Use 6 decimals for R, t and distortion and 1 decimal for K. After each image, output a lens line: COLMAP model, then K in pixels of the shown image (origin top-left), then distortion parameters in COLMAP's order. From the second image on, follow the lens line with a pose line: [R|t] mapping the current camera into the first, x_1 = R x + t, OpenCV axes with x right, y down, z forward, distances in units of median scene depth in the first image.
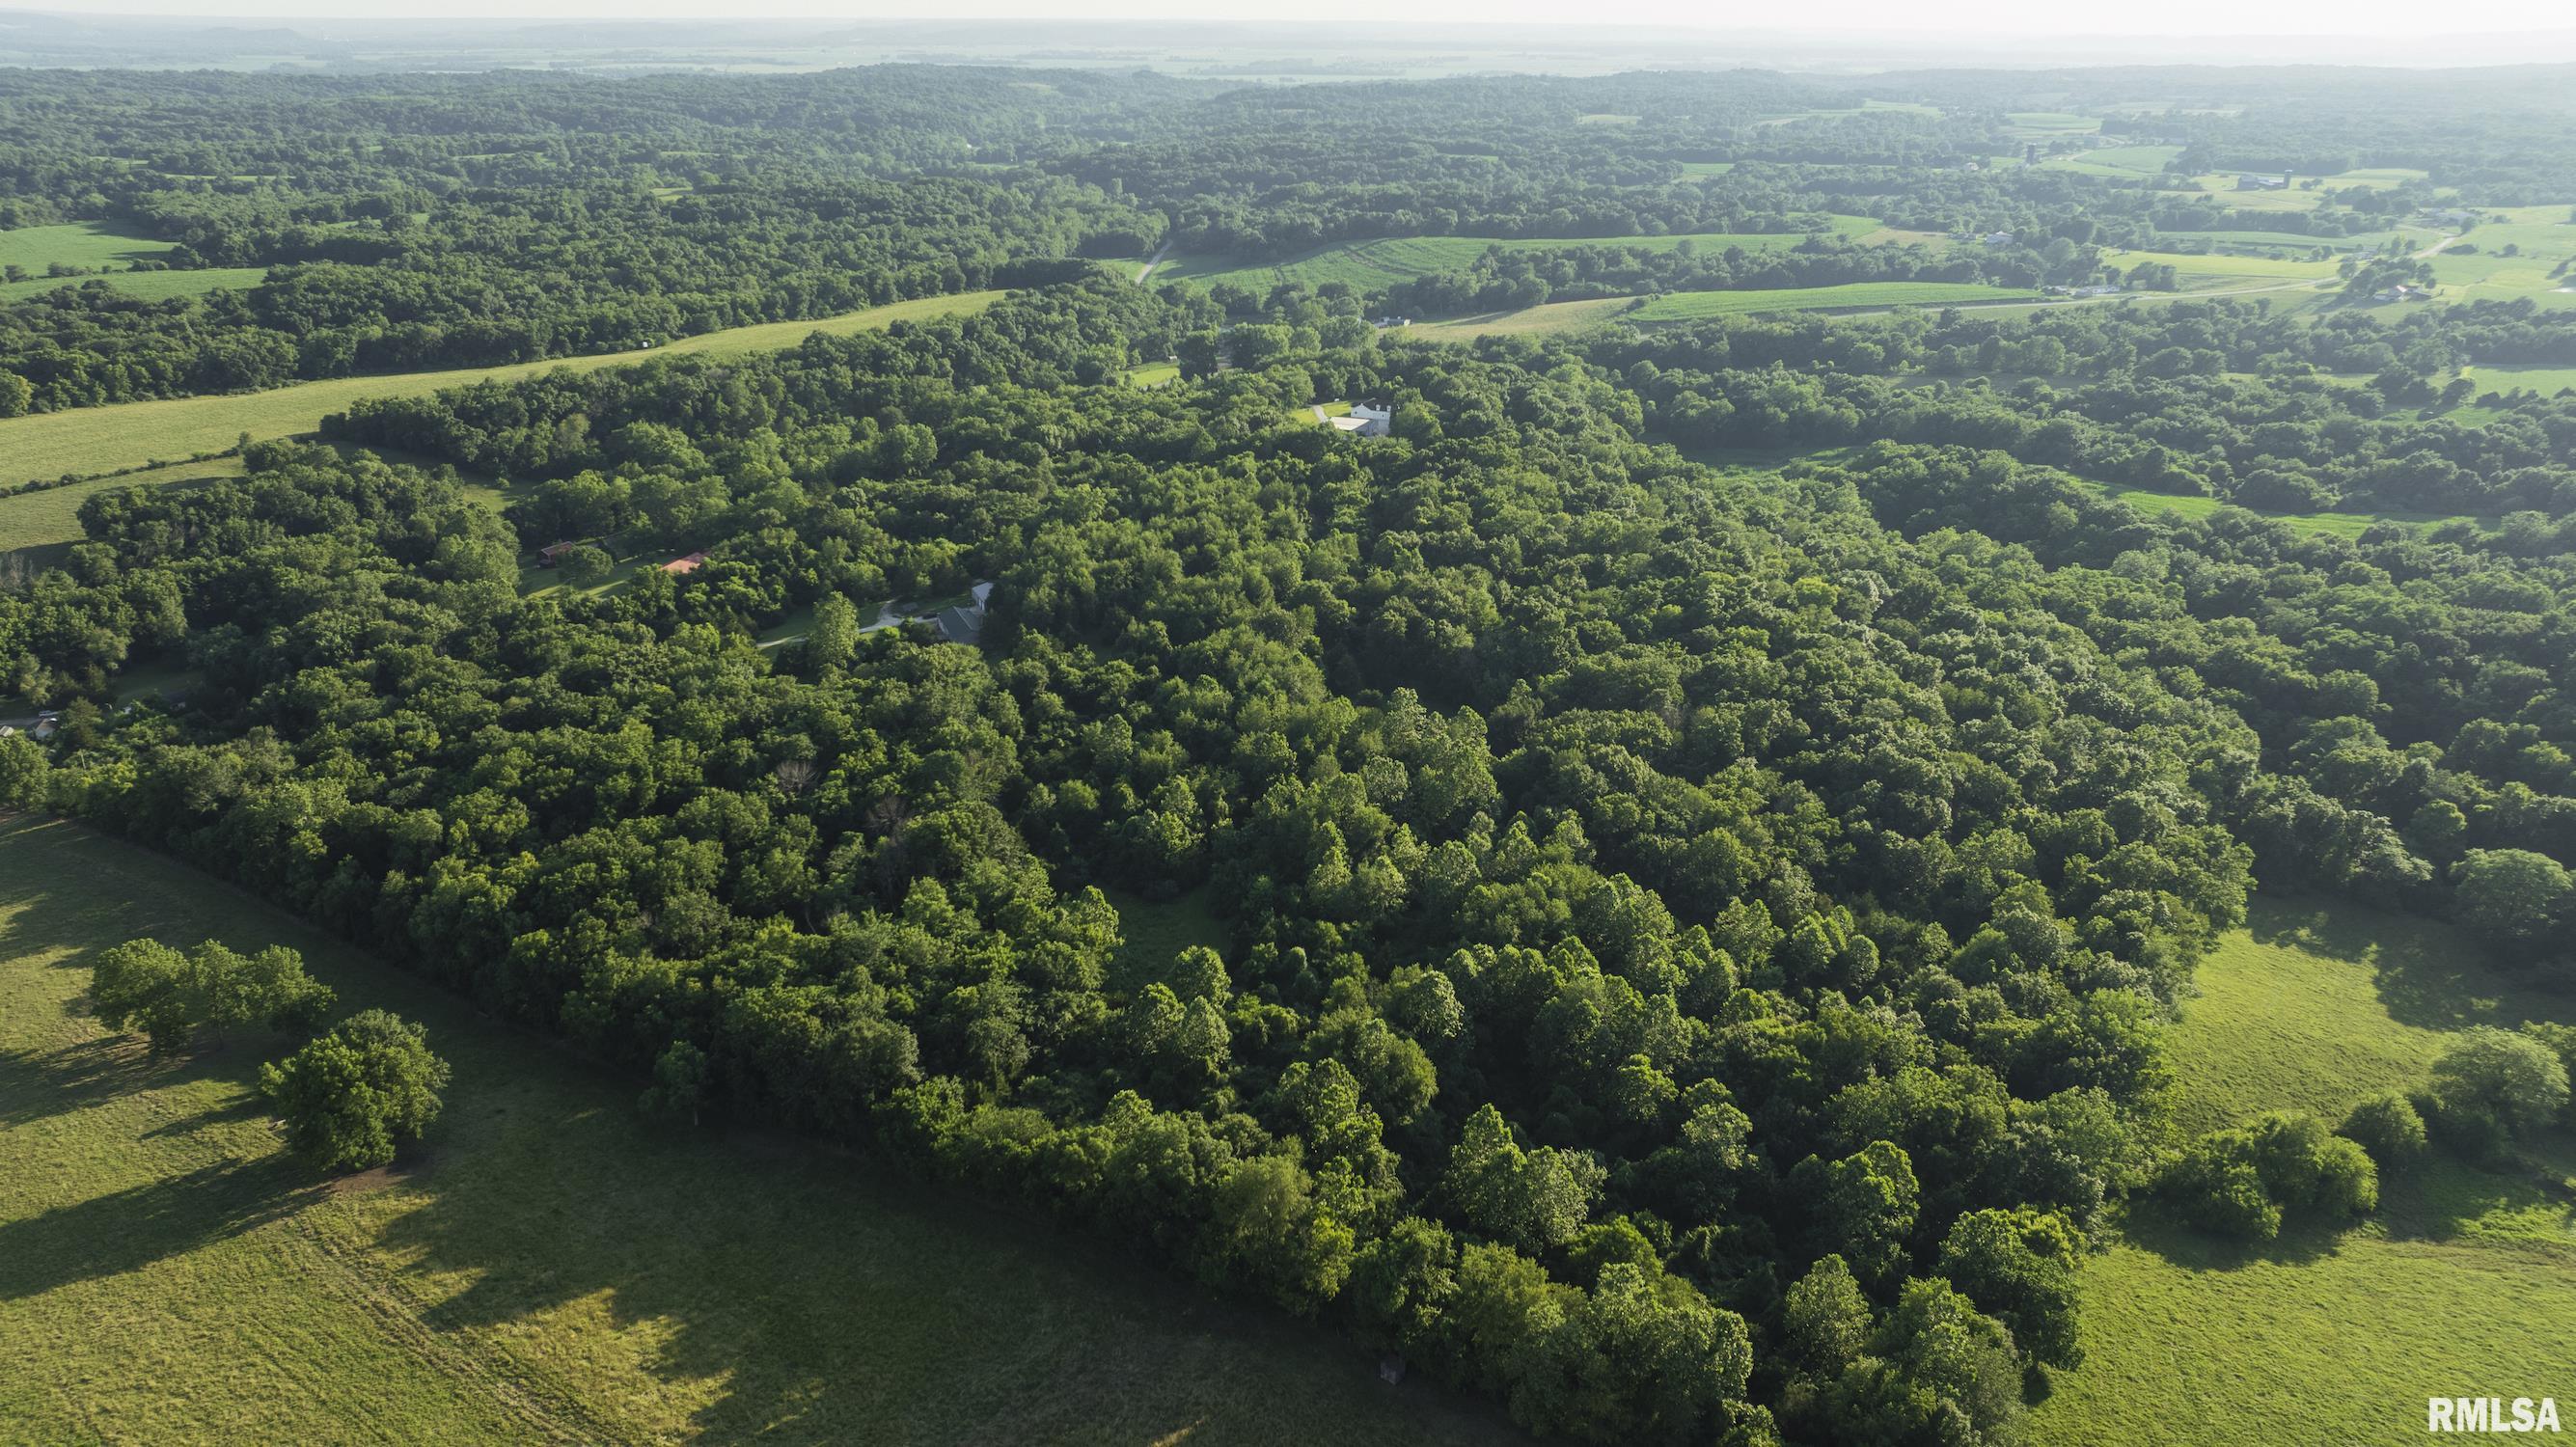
lens RADIAL K [[1883.8, 0, 1288.0], [0, 1883.8, 723.5], [0, 0, 1]] dist [-0.018201, 0.000480]
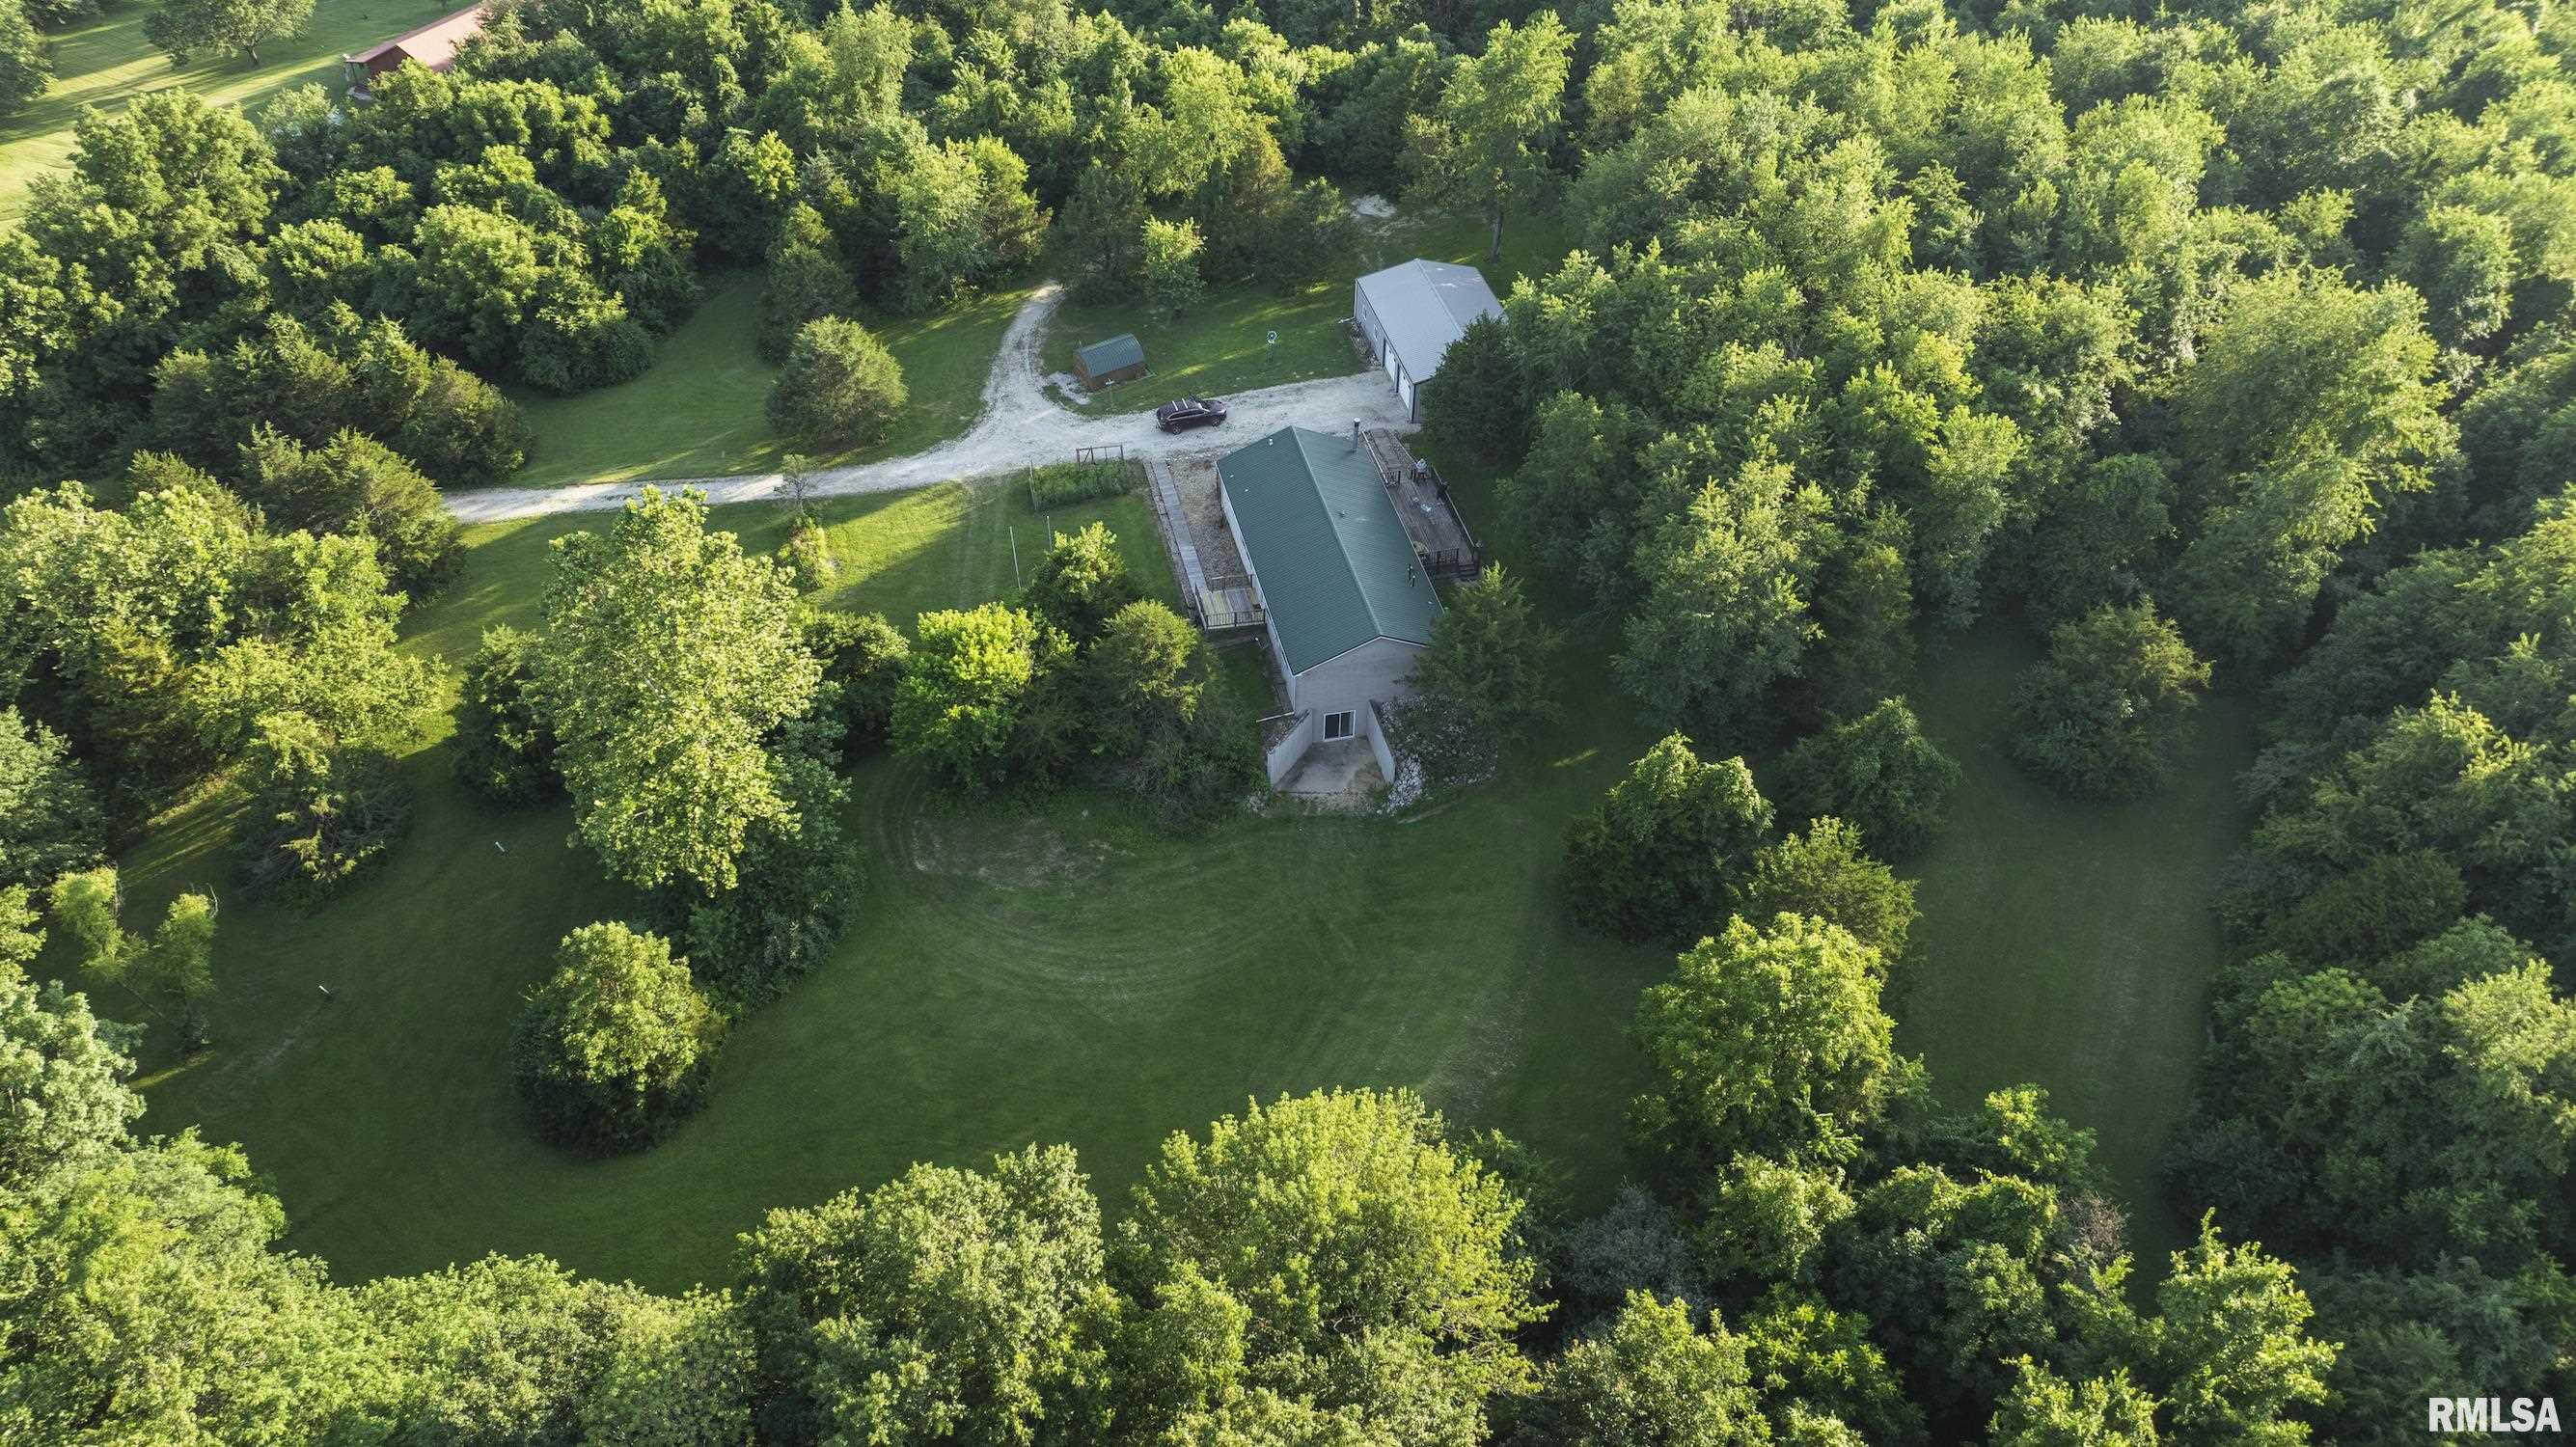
lens RADIAL K [[1883.8, 0, 1288.0], [0, 1883.8, 723.5], [0, 0, 1]] dist [-0.018201, 0.000480]
pose [[0.986961, 0.117118, -0.110413, -0.142608], [-0.073291, 0.937730, 0.339546, -0.102086], [0.143304, -0.327026, 0.934087, 0.743311]]
